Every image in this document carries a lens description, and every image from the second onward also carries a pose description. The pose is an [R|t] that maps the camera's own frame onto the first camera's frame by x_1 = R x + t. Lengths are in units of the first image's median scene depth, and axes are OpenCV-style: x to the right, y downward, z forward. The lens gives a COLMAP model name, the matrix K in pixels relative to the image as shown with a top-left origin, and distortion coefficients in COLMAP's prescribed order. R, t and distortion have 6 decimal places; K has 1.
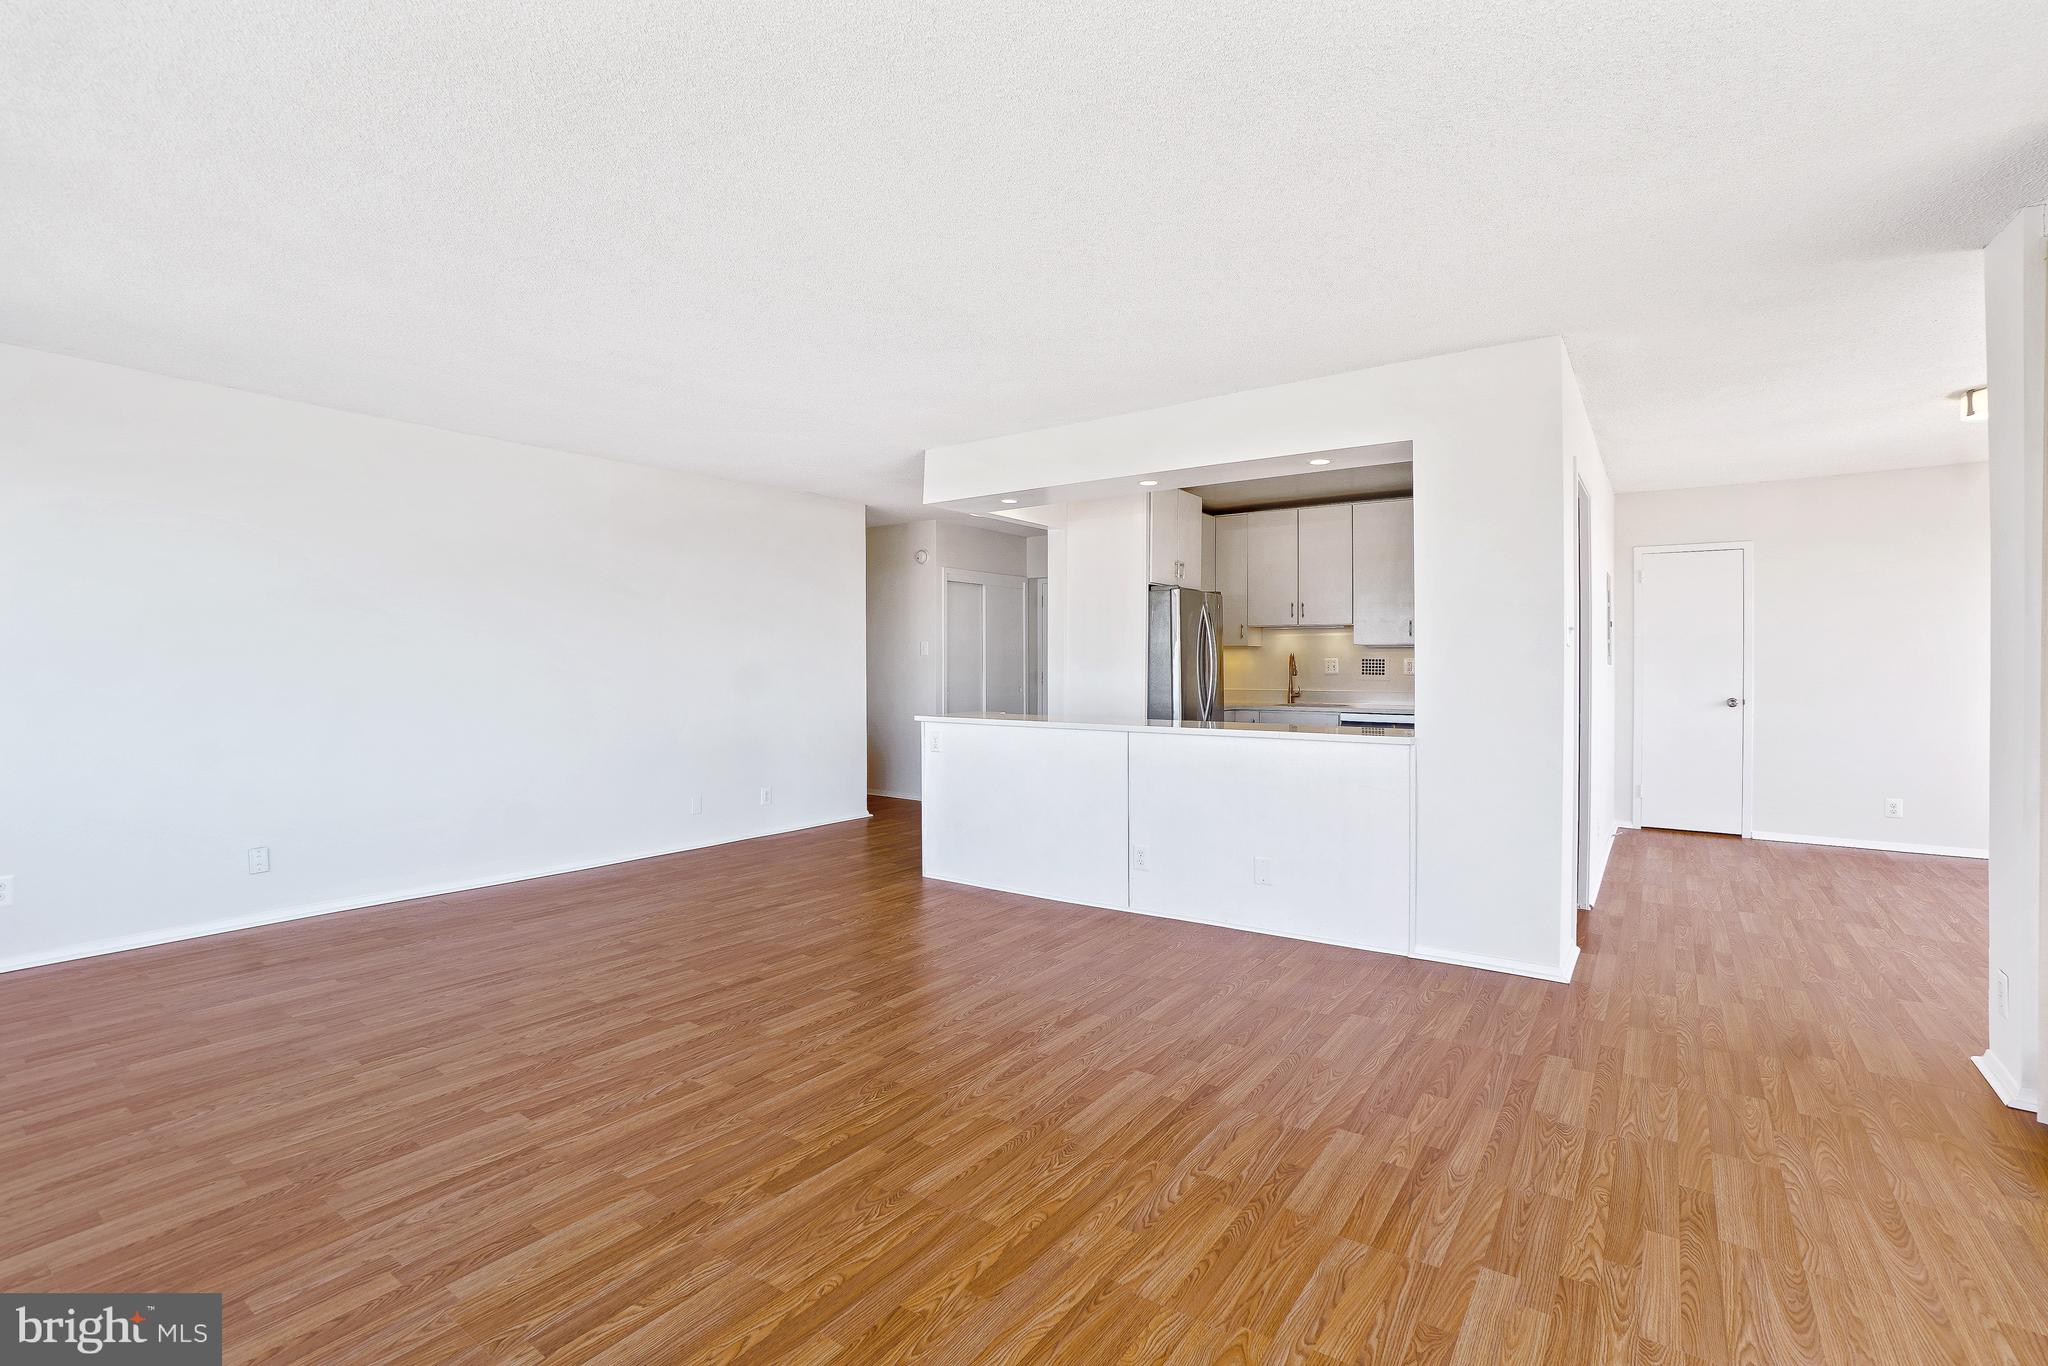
lens RADIAL K [[919.8, 0, 1053.7], [0, 919.8, 675.0], [0, 0, 1]] dist [-0.037250, 0.010803]
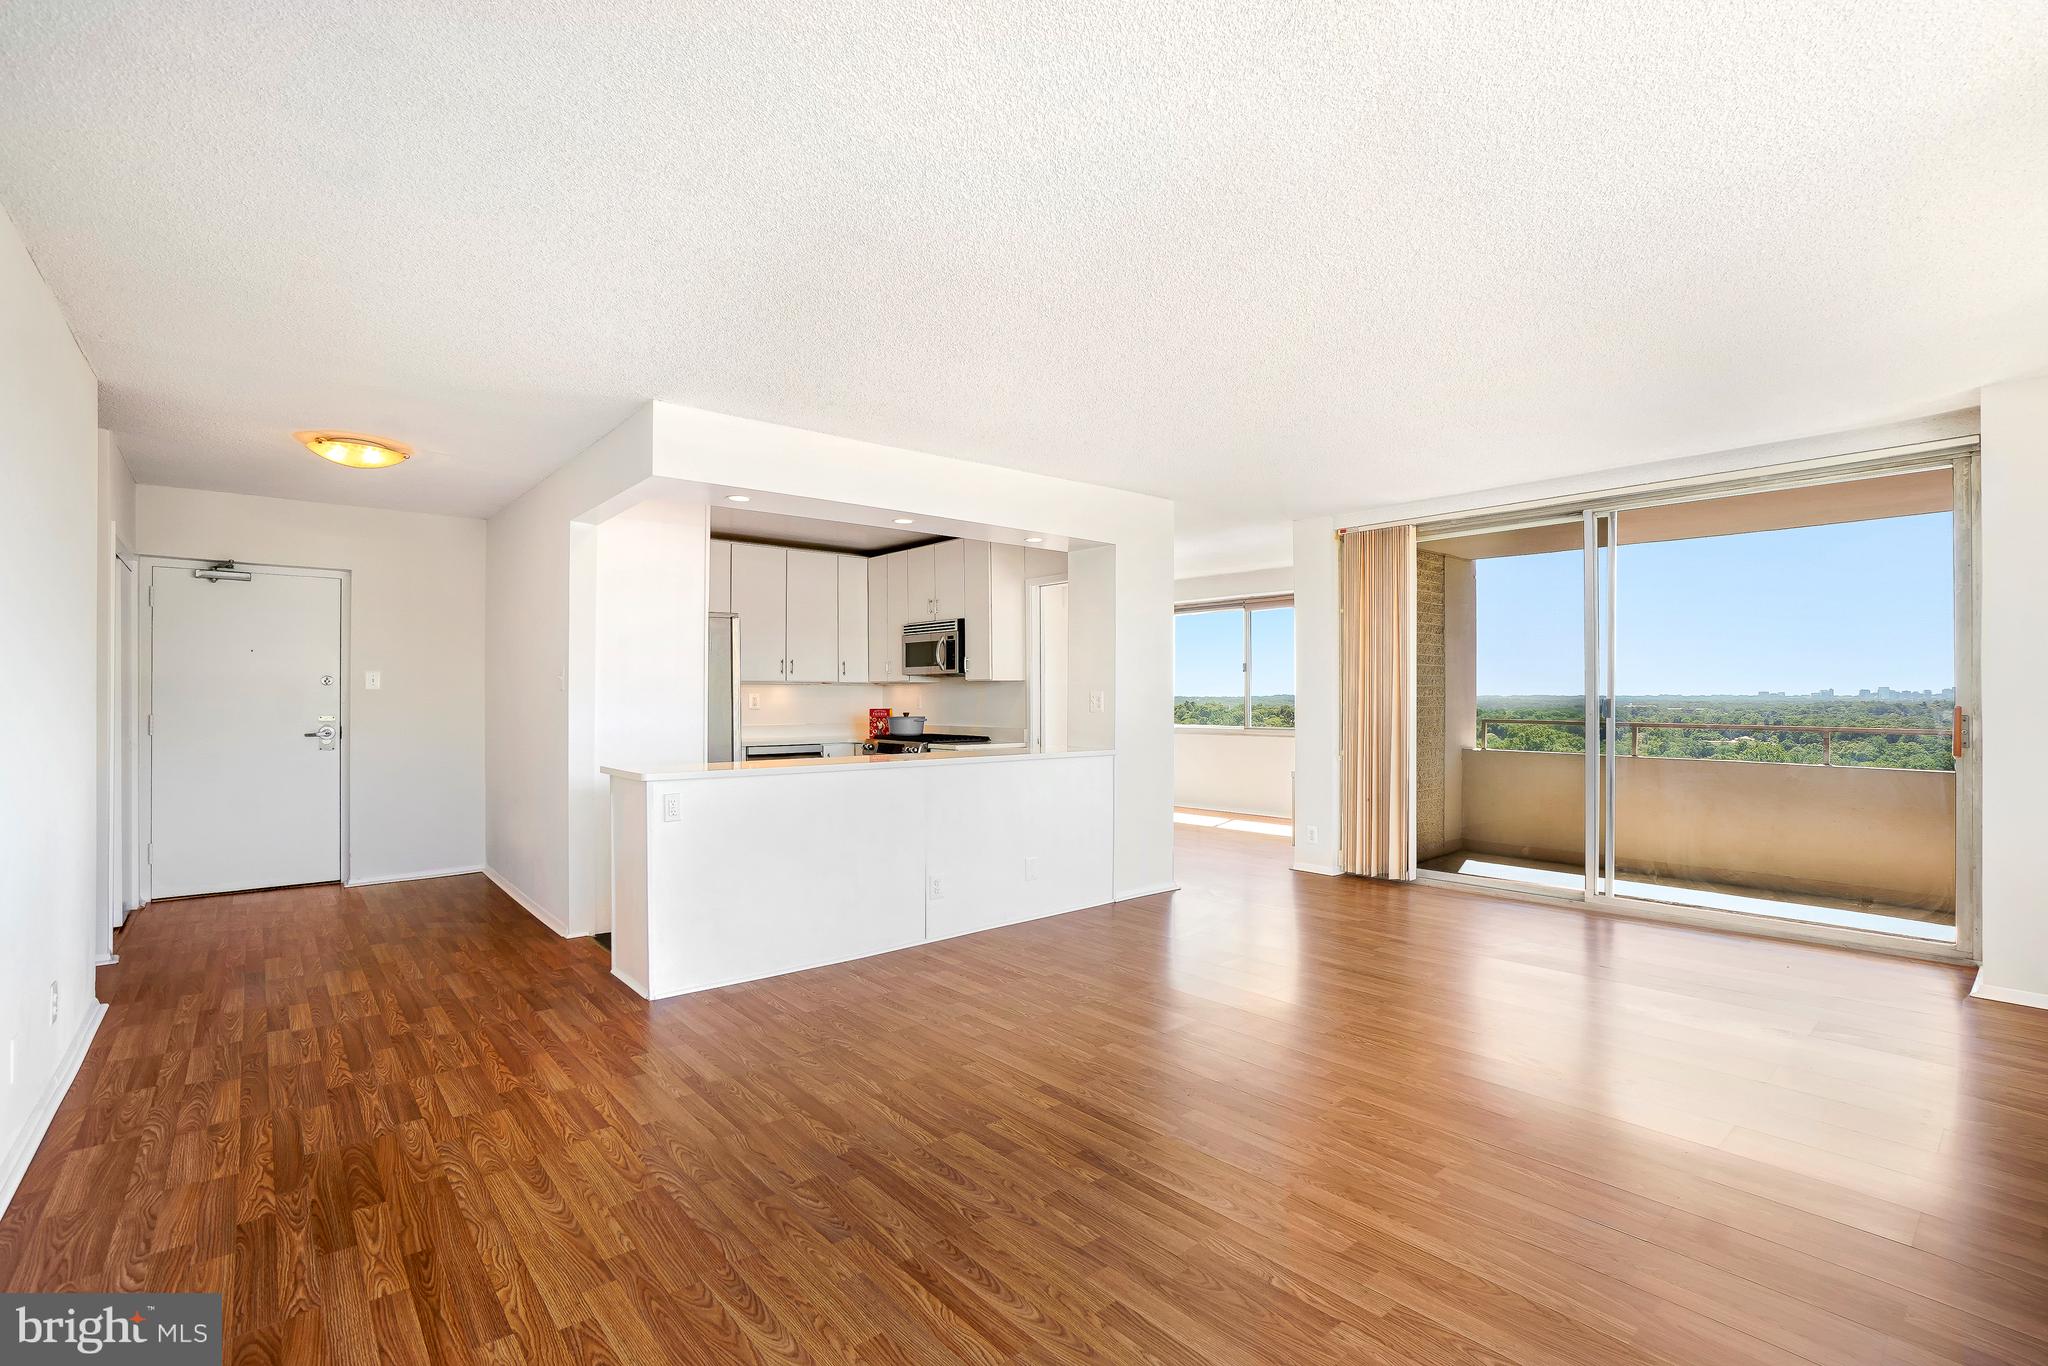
lens RADIAL K [[919.8, 0, 1040.2], [0, 919.8, 688.7], [0, 0, 1]] dist [-0.037250, 0.010803]
pose [[0.250954, 0.009244, 0.967955, -0.573766], [0.016077, 0.999777, -0.013716, -0.004337], [-0.967865, 0.019004, 0.250750, 0.409830]]
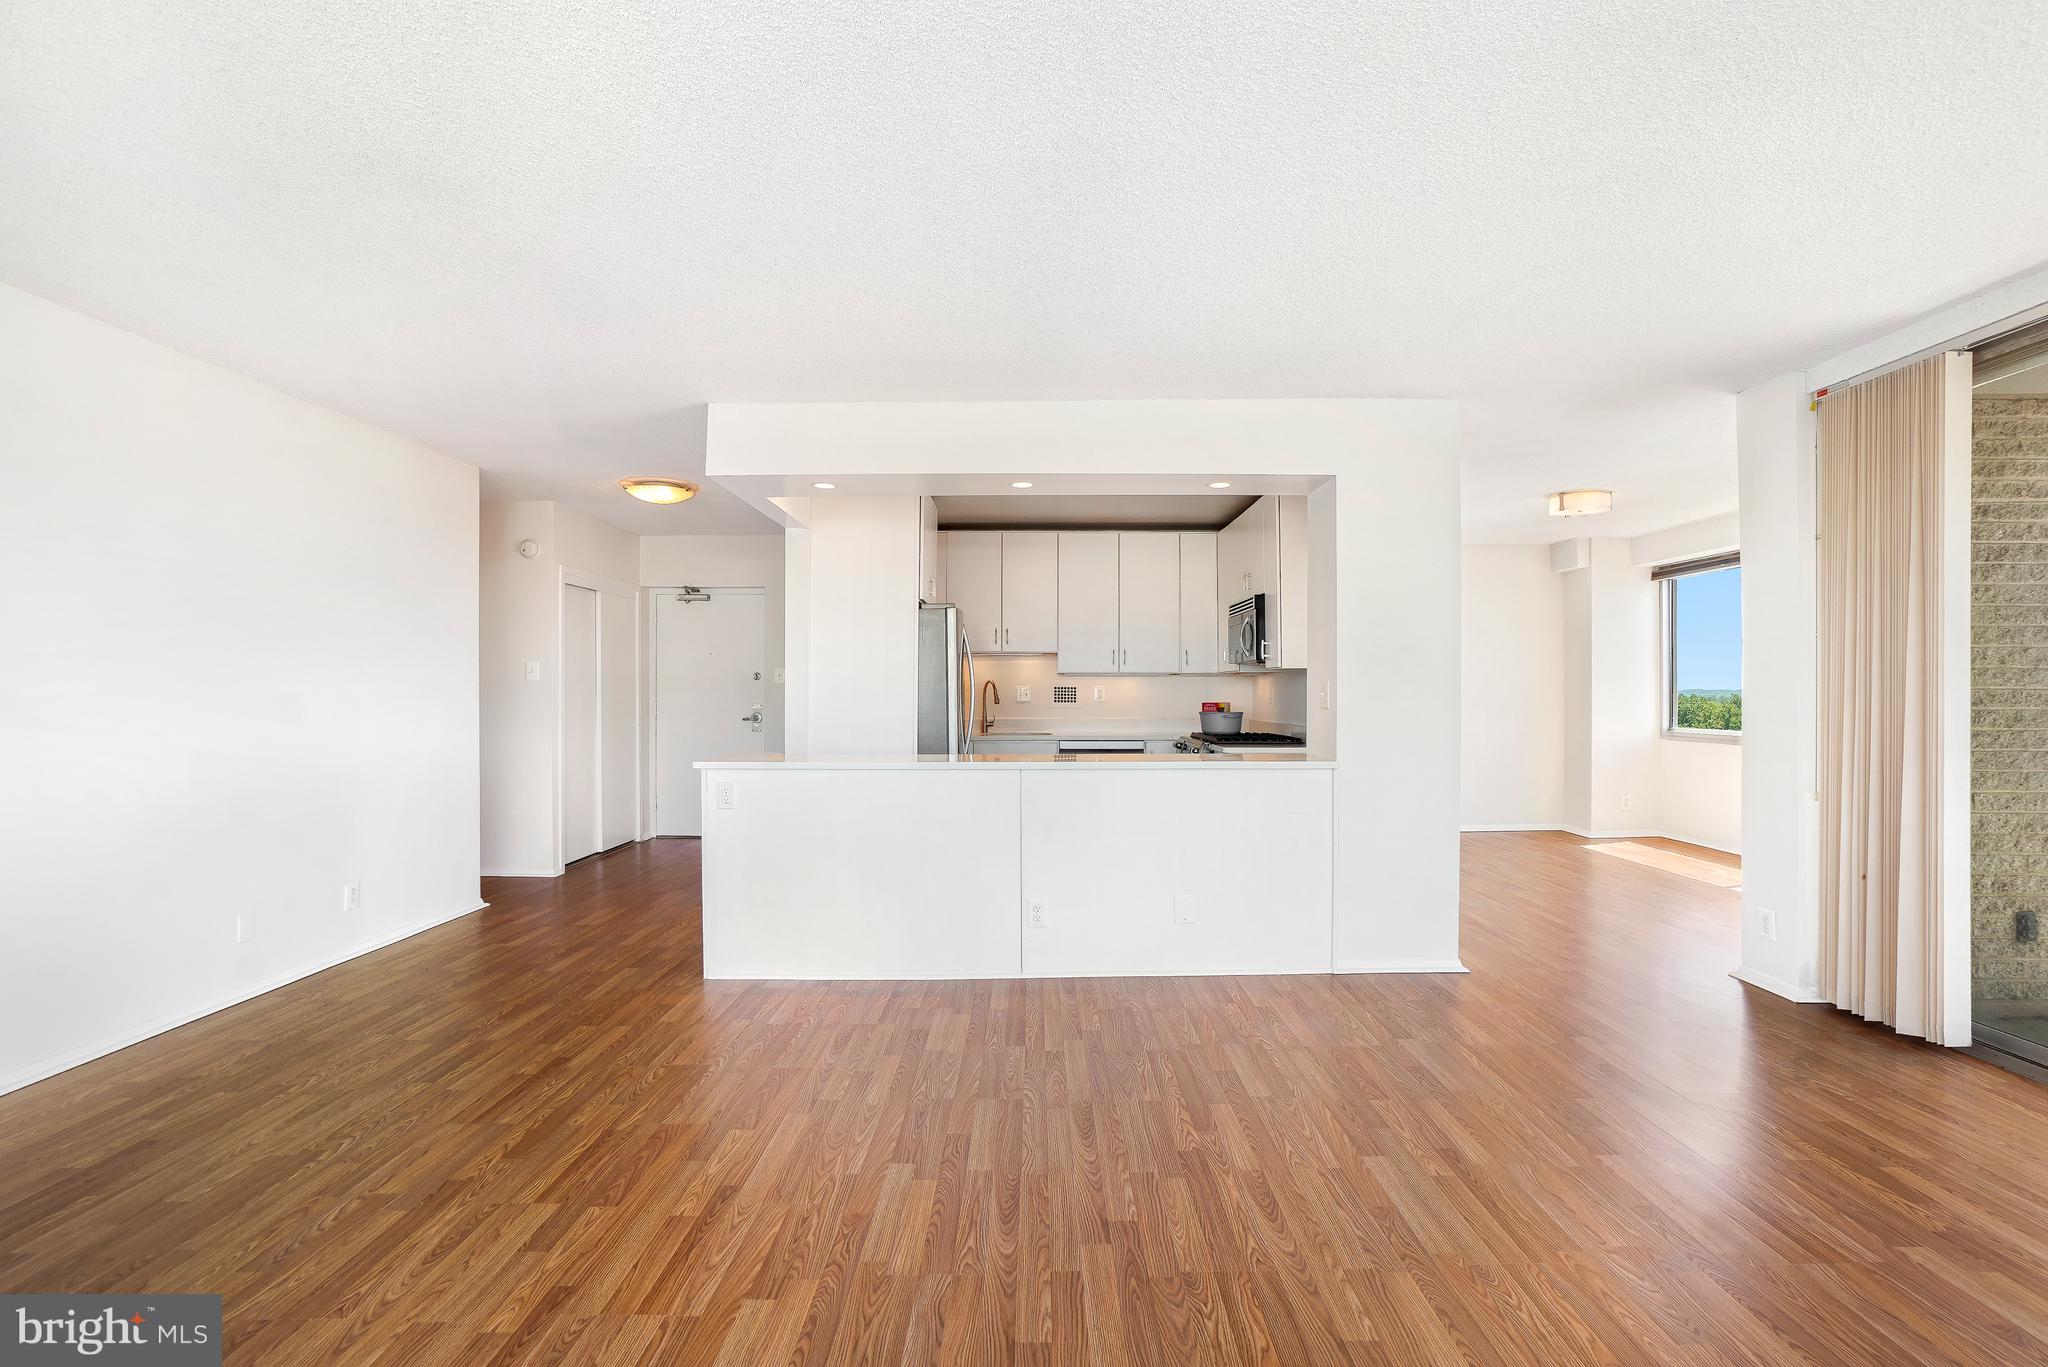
lens RADIAL K [[919.8, 0, 1047.5], [0, 919.8, 689.3], [0, 0, 1]] dist [-0.037250, 0.010803]
pose [[0.817619, 0.001254, 0.575759, -0.261470], [0.008854, 0.999852, -0.014751, 0.000292], [-0.575692, 0.017159, 0.817487, 0.185840]]
